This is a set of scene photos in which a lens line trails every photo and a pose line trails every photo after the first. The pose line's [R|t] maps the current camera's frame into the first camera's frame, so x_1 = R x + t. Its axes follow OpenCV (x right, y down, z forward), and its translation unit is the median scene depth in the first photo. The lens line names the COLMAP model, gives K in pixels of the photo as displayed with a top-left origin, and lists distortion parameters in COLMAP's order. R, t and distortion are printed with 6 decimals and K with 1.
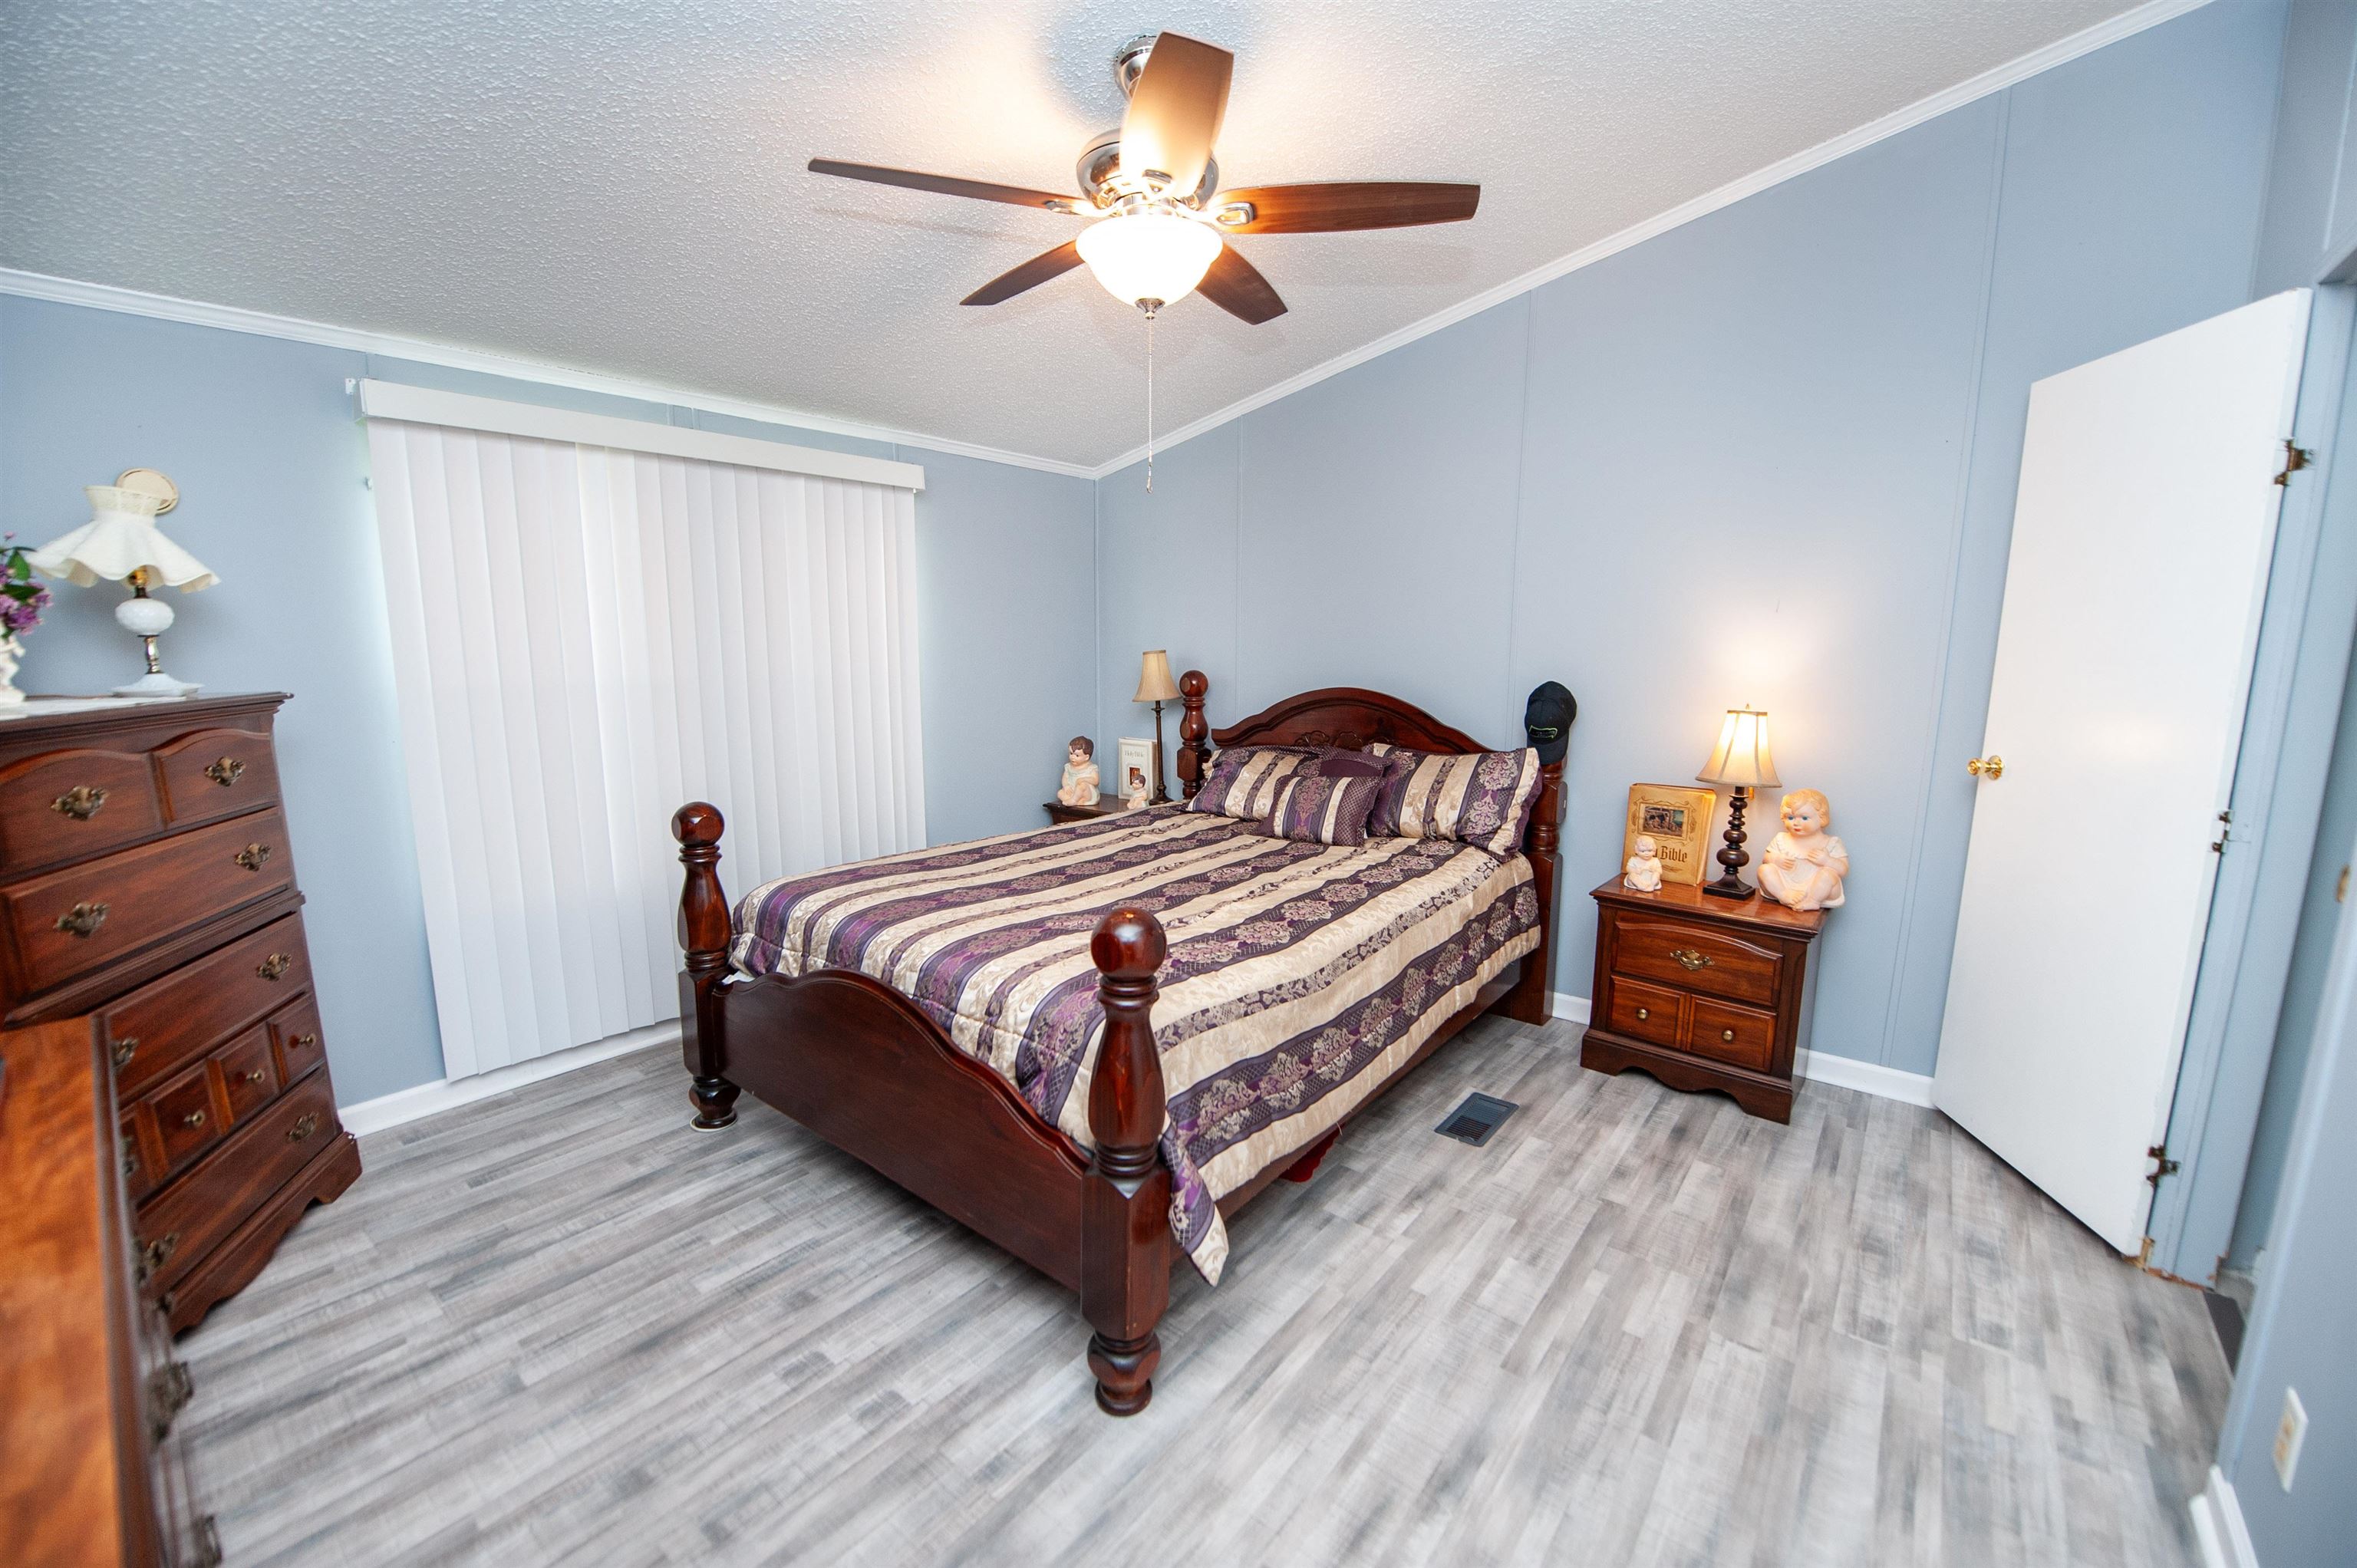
lens RADIAL K [[943.1, 0, 1179.6], [0, 943.1, 791.4], [0, 0, 1]] dist [-0.022441, -0.000996]
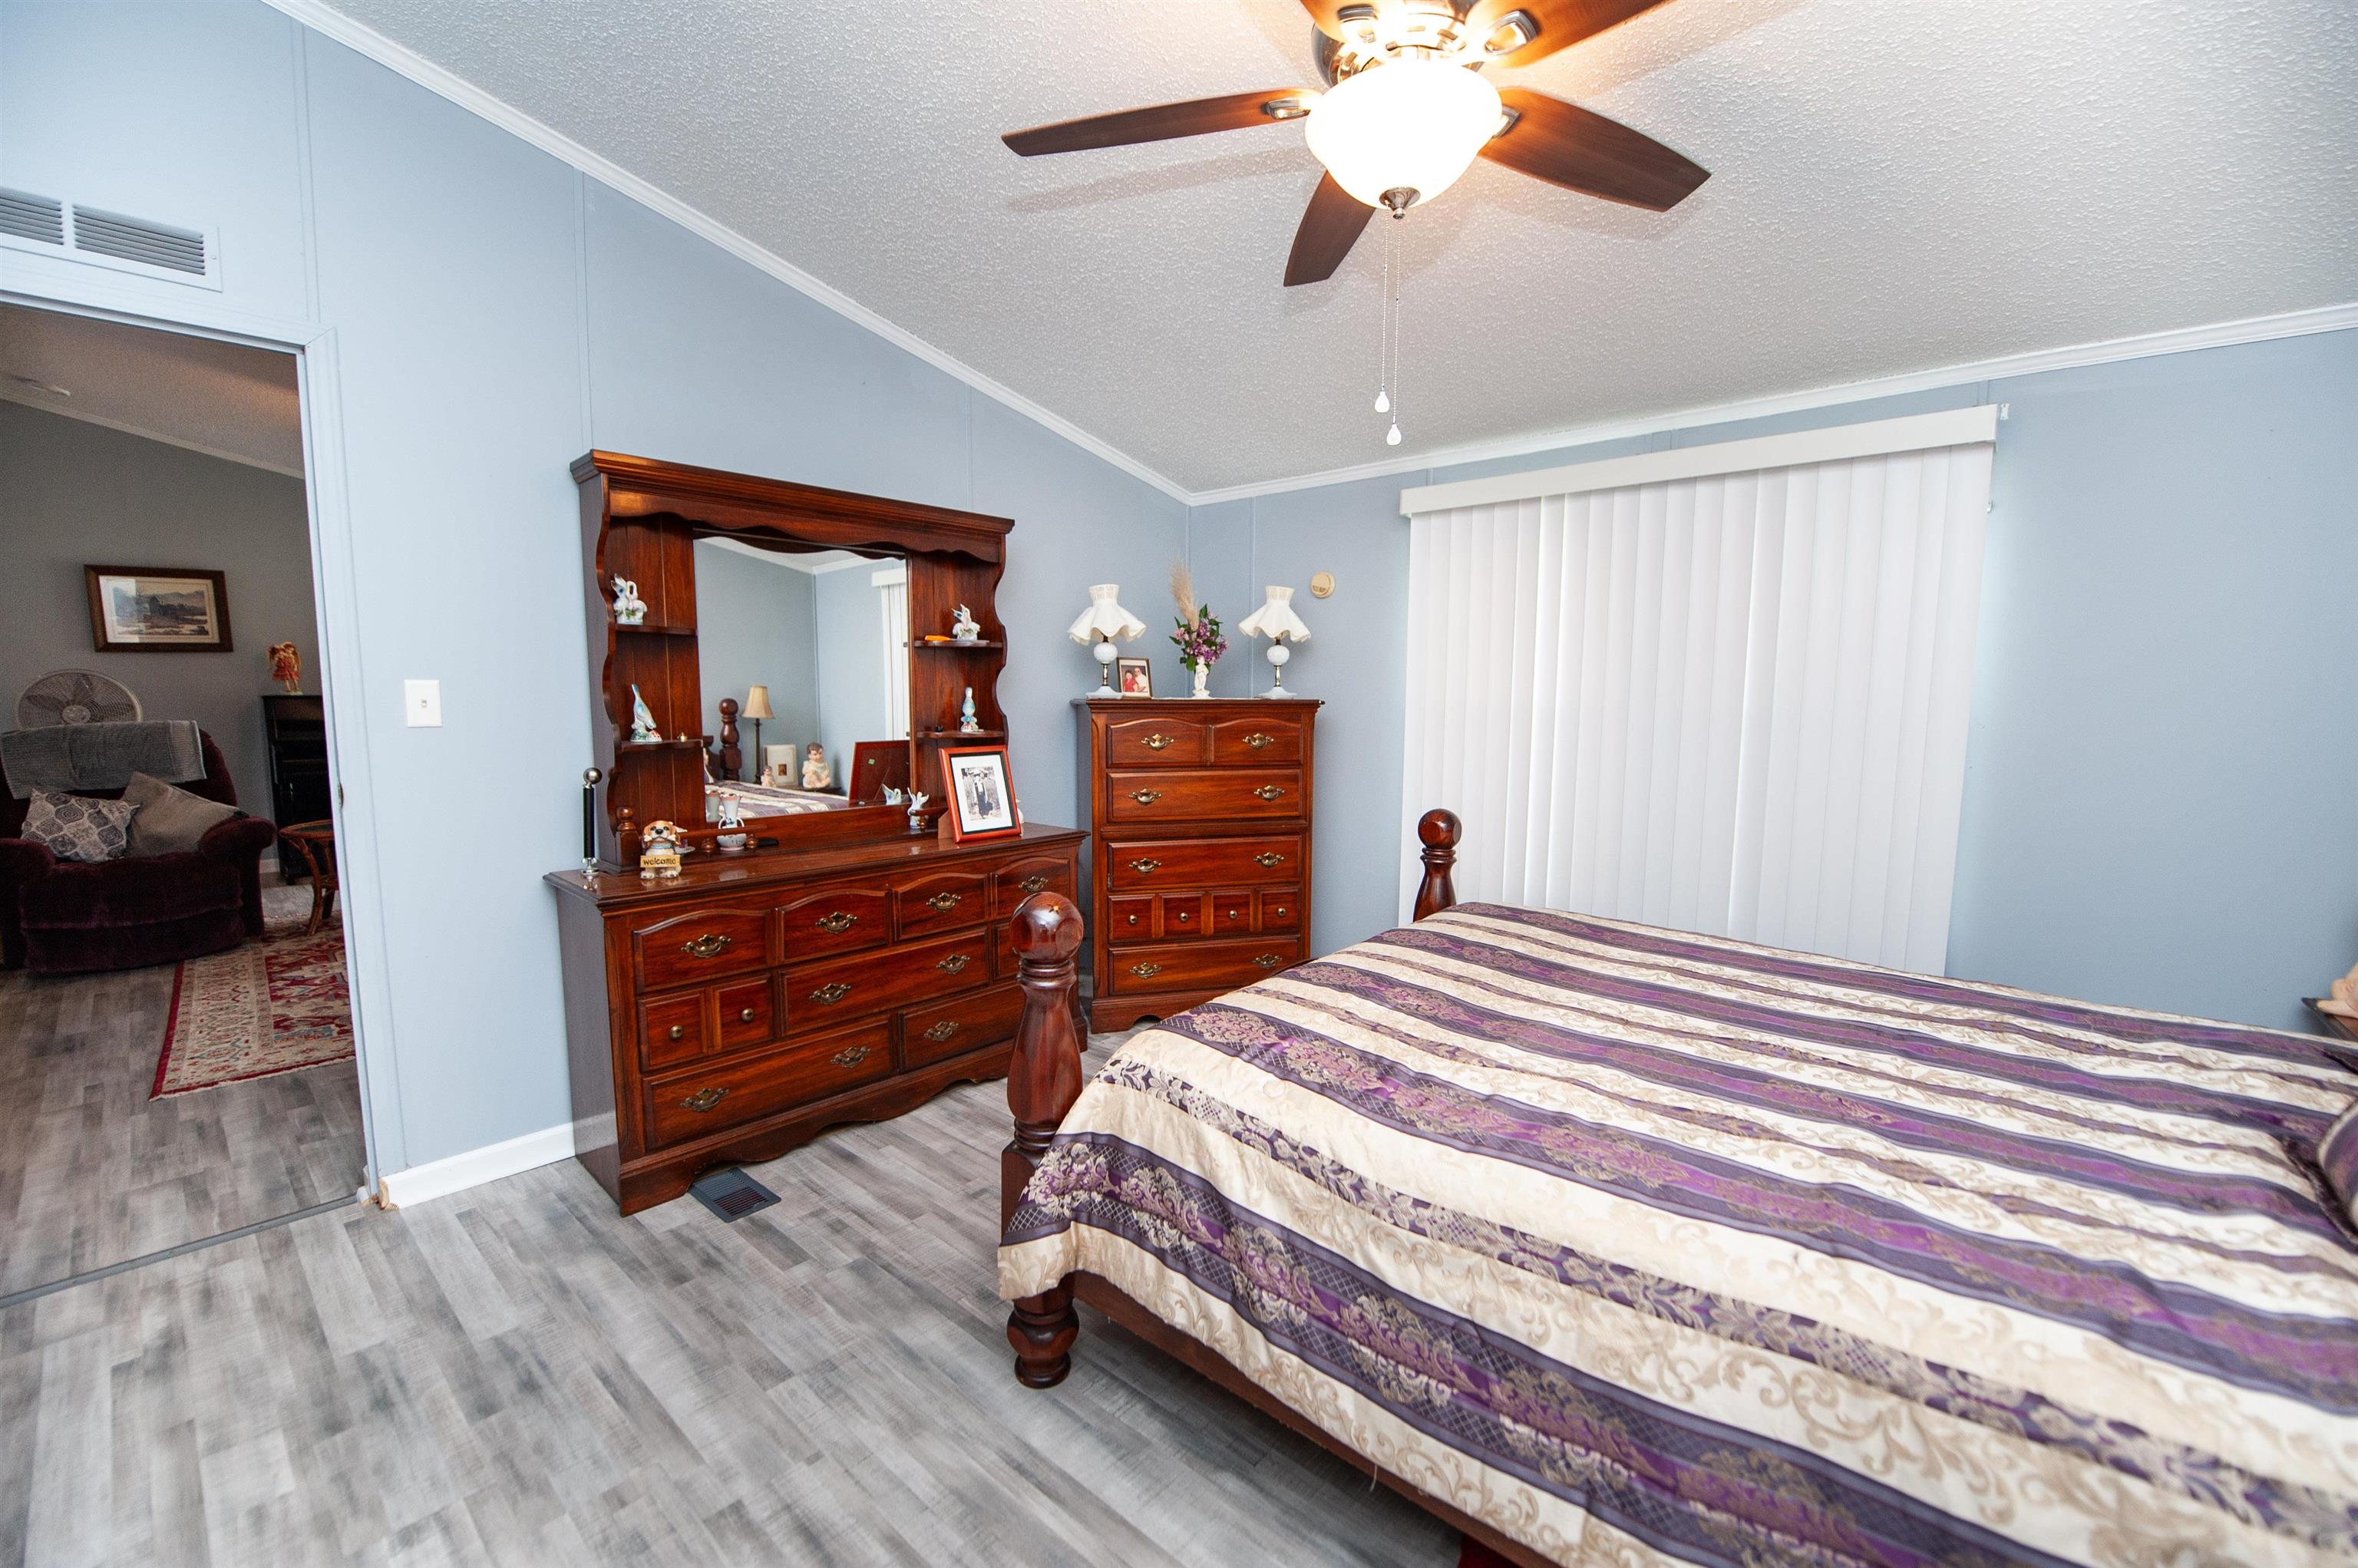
lens RADIAL K [[943.6, 0, 1175.0], [0, 943.6, 775.6], [0, 0, 1]] dist [-0.022441, -0.000996]
pose [[-0.046210, 0.088347, -0.995017, 0.647581], [-0.165666, 0.981610, 0.094850, -0.086813], [0.985099, 0.169223, -0.030724, 0.763671]]
